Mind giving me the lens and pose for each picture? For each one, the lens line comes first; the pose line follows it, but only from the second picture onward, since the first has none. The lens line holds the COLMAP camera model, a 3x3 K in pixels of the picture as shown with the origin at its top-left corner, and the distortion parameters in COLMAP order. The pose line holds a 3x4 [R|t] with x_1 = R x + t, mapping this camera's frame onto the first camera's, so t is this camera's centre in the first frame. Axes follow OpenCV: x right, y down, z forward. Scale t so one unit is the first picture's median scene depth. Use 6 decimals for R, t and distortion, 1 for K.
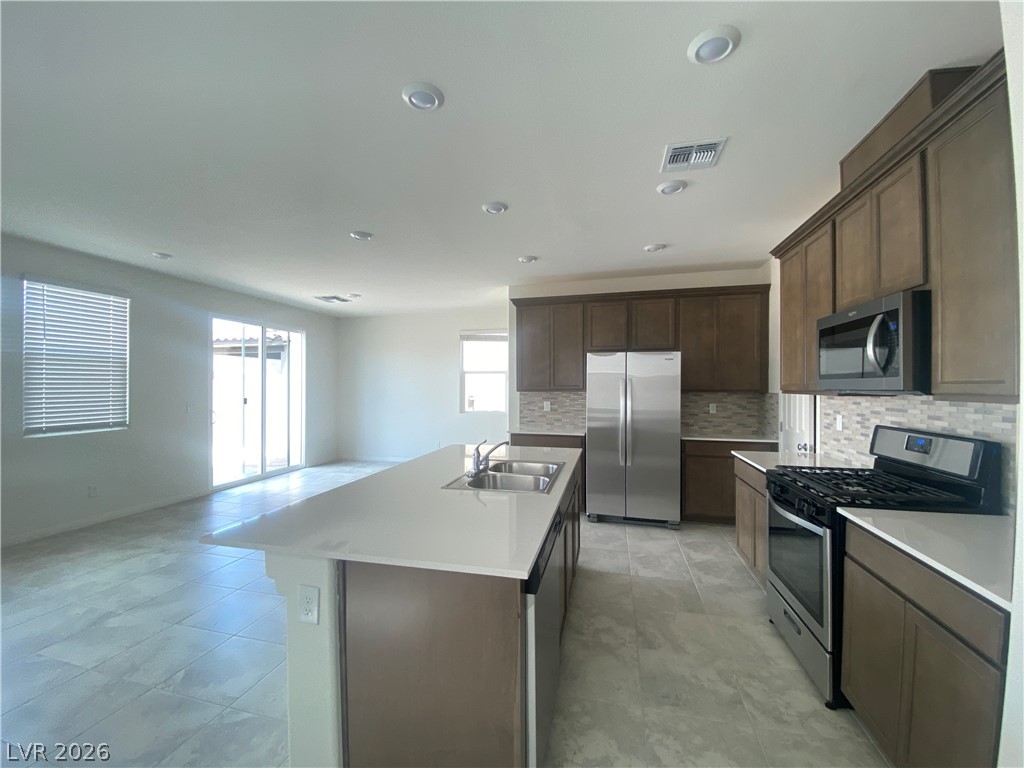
lens RADIAL K [[414.1, 0, 510.8], [0, 414.1, 386.6], [0, 0, 1]] dist [0.011310, -0.014143]
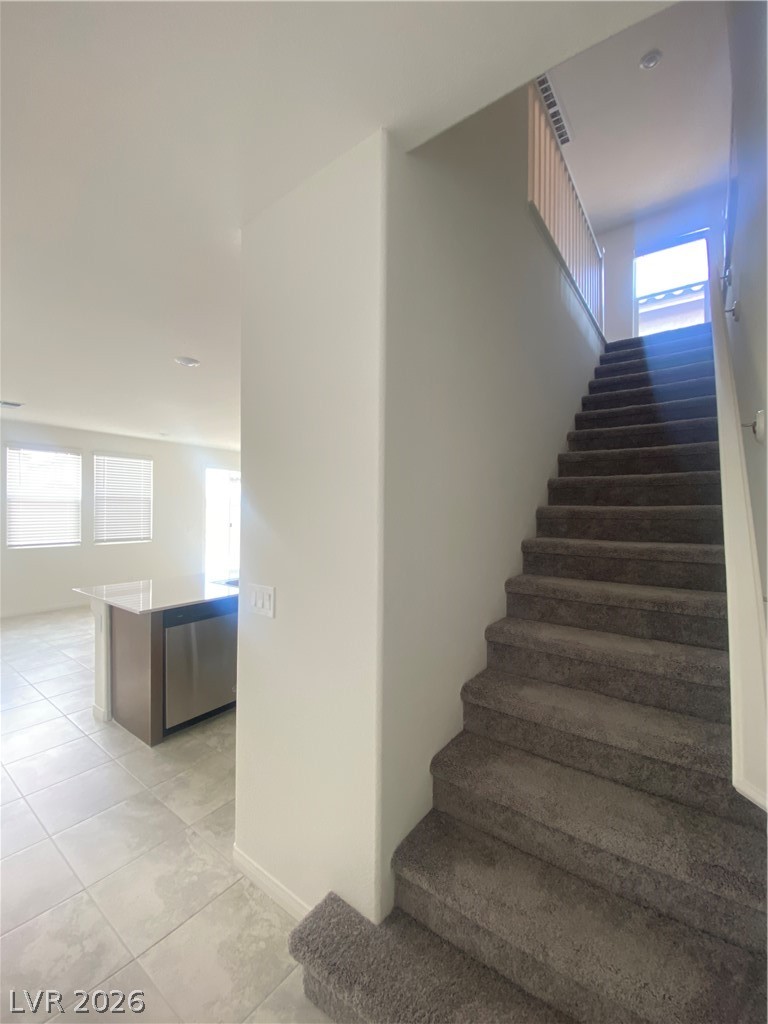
lens RADIAL K [[414.1, 0, 382.1], [0, 414.1, 513.7], [0, 0, 1]] dist [0.011310, -0.014143]
pose [[0.919457, 0.008720, -0.393094, 0.575532], [-0.006784, 0.999957, 0.006313, -0.024554], [0.393132, -0.003138, 0.919477, -0.142819]]
